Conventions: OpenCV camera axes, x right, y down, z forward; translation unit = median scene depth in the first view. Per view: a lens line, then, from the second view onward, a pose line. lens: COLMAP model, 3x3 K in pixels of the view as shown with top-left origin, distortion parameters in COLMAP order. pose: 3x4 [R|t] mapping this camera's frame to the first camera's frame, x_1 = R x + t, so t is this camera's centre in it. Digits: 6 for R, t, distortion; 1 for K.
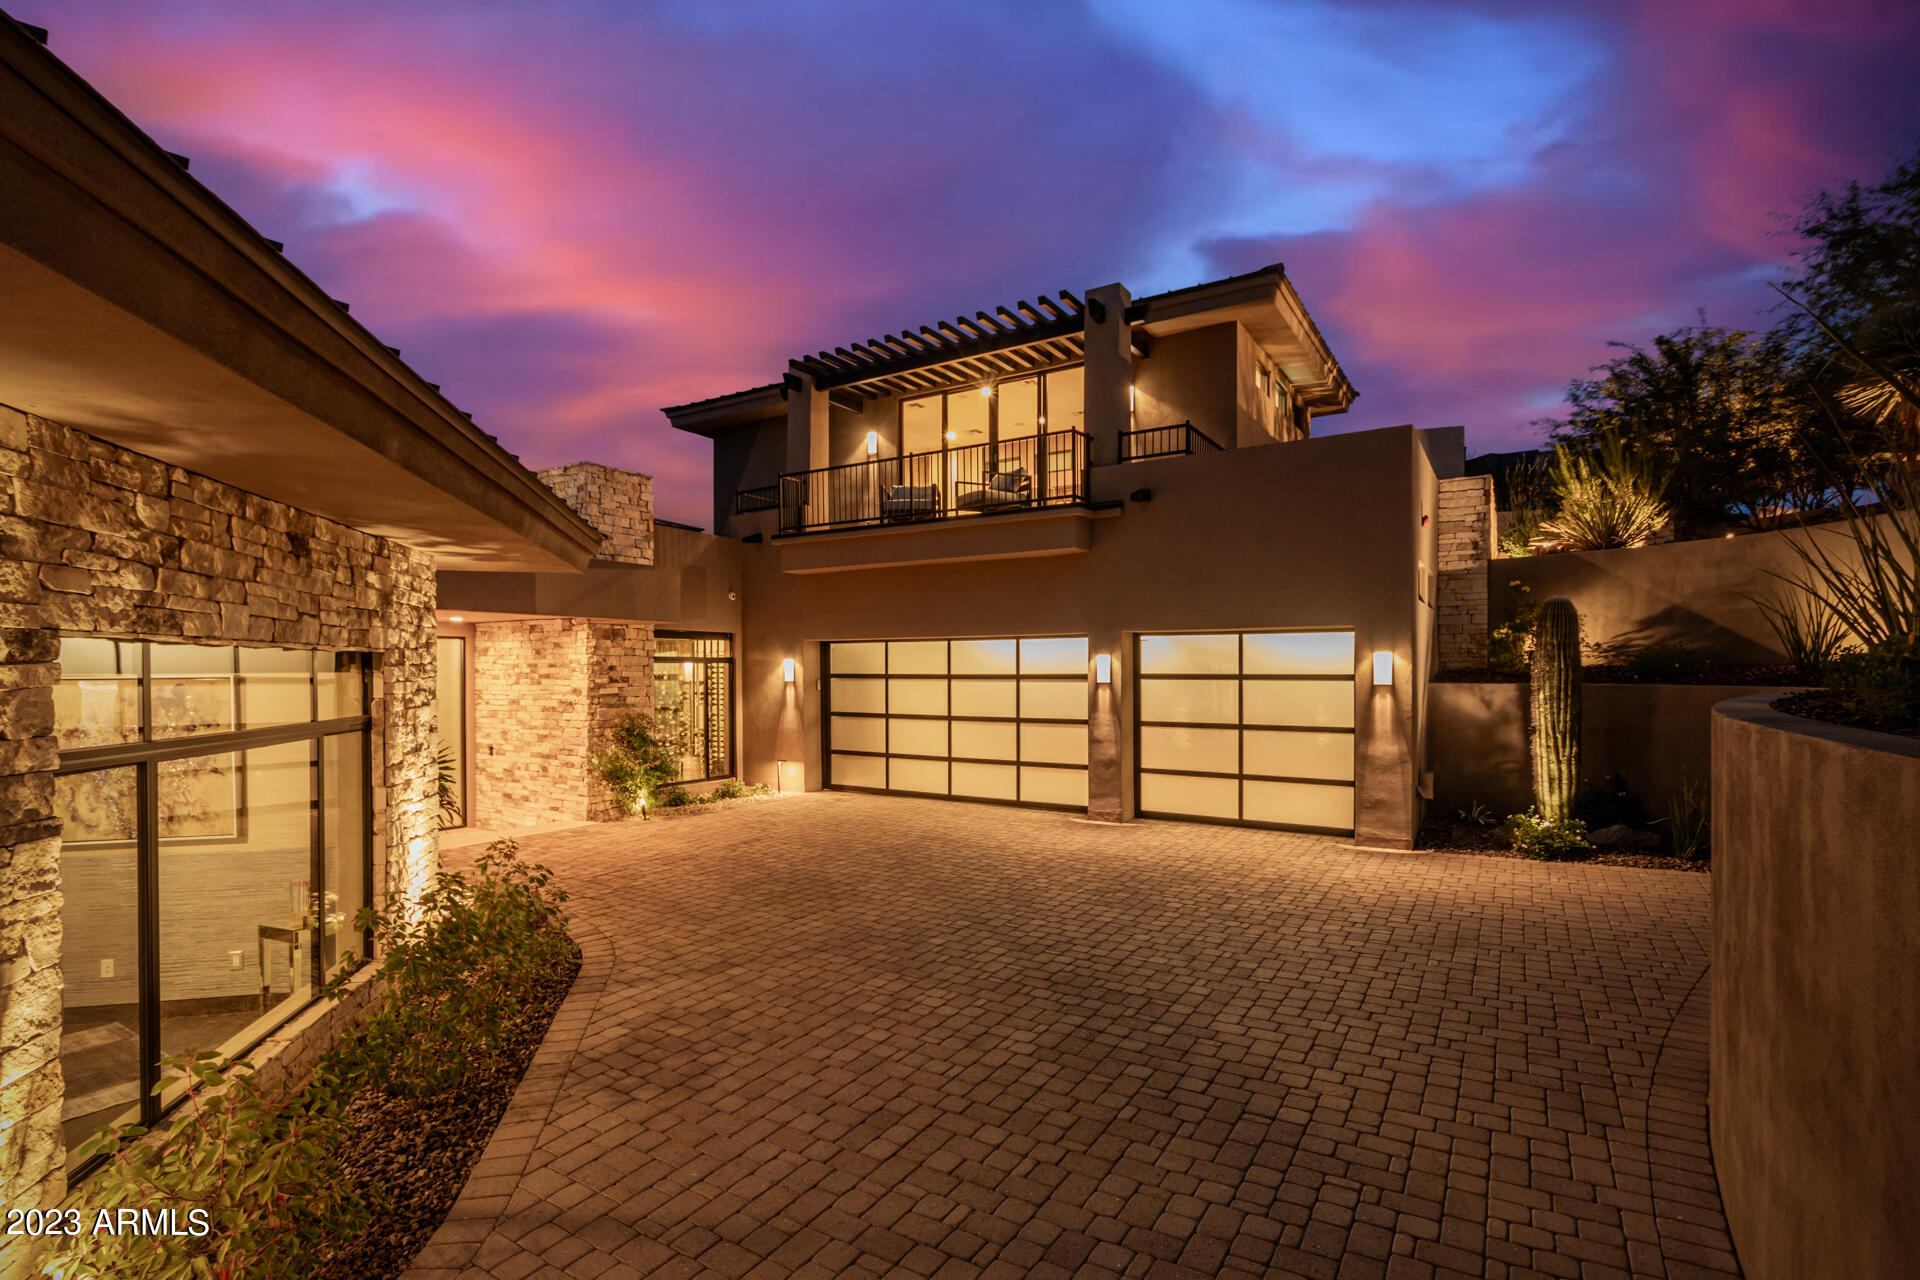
lens RADIAL K [[901.4, 0, 969.7], [0, 901.4, 653.8], [0, 0, 1]] dist [0.008962, -0.000981]
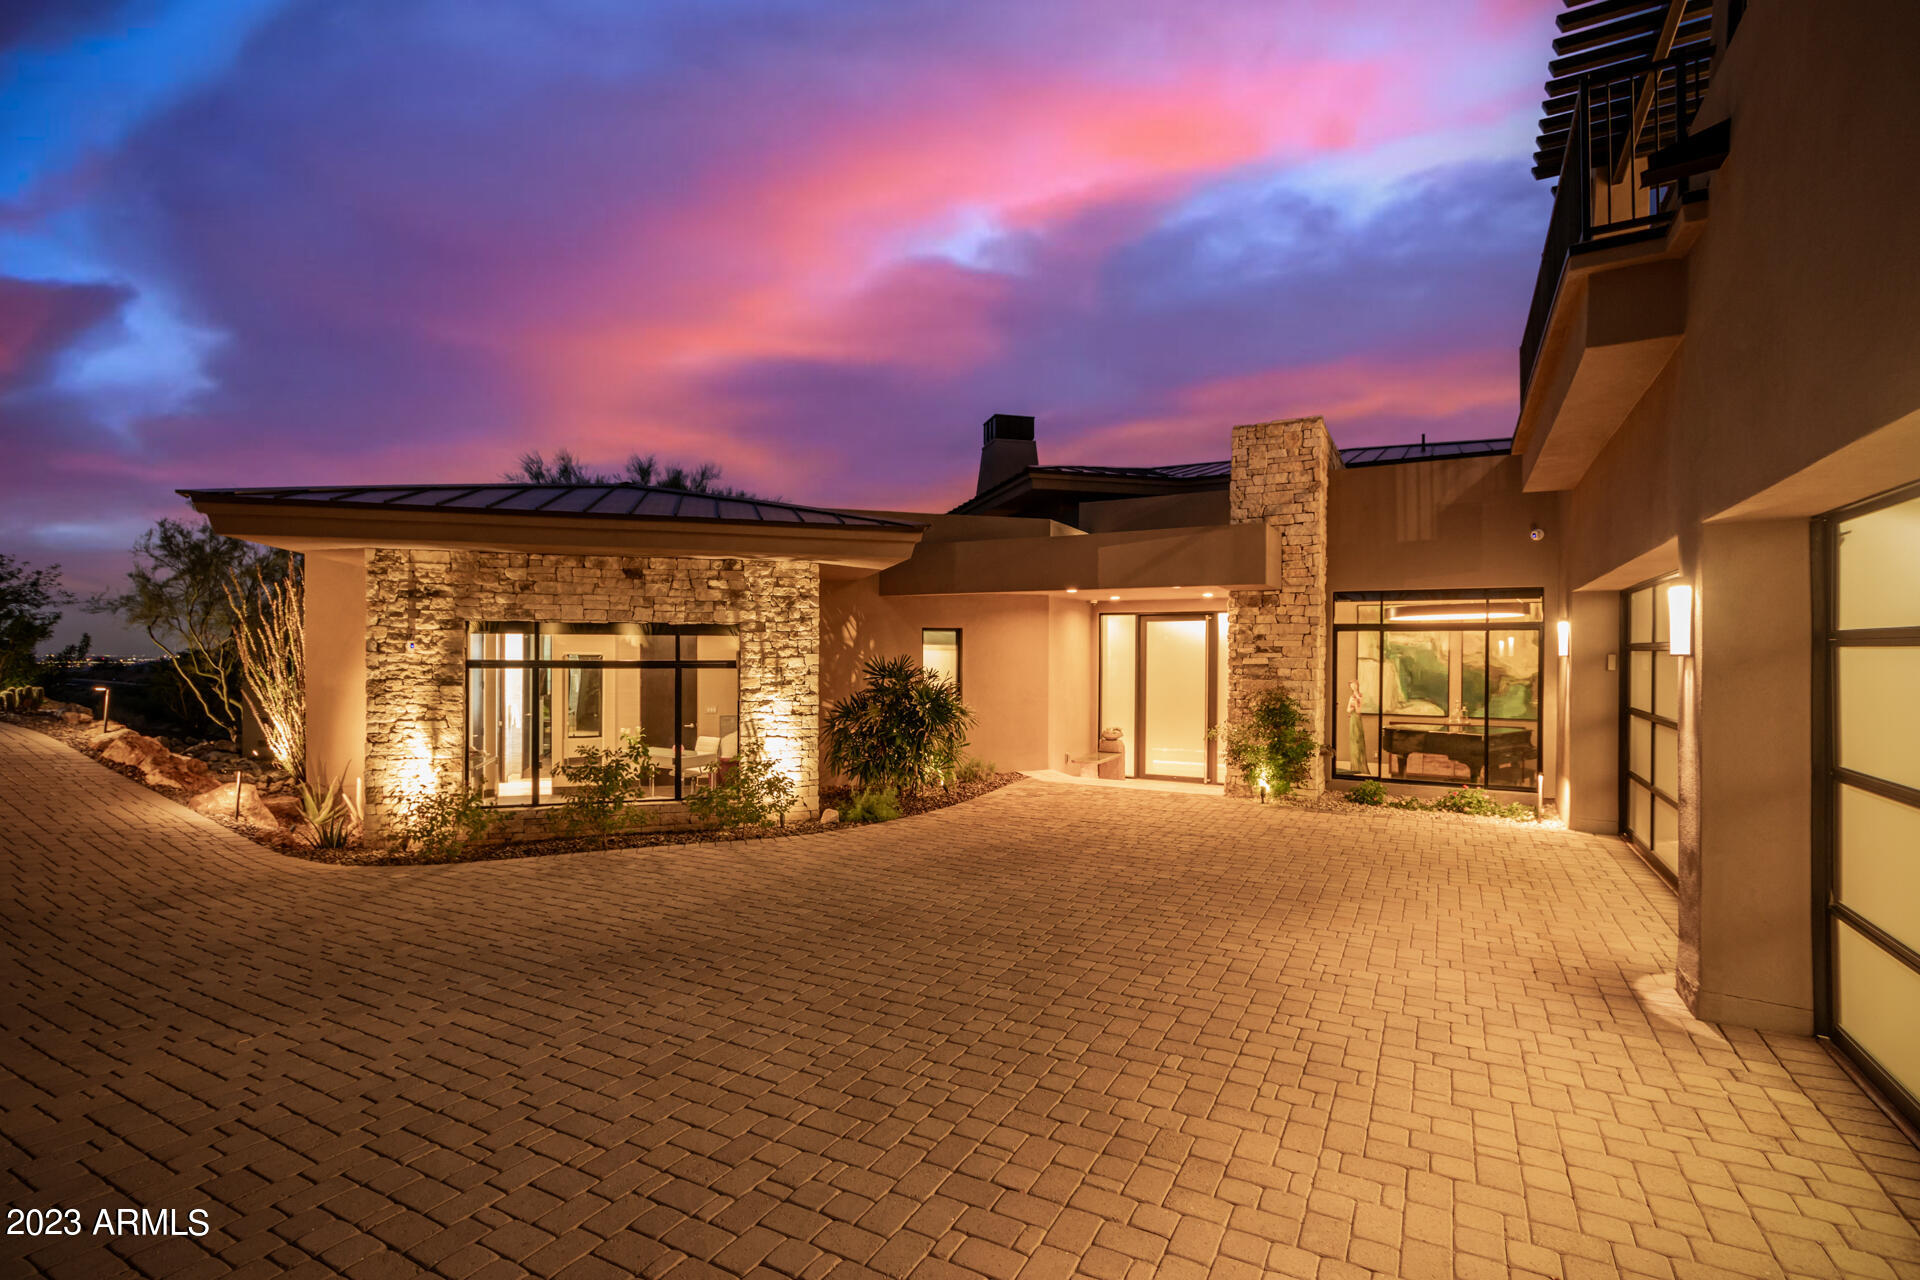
lens RADIAL K [[901.4, 0, 963.2], [0, 901.4, 642.7], [0, 0, 1]] dist [0.008962, -0.000981]
pose [[0.030594, -0.008919, -0.999492, 0.667229], [0.012469, 0.999886, -0.008541, 0.032399], [0.999454, -0.012202, 0.030701, 0.826632]]
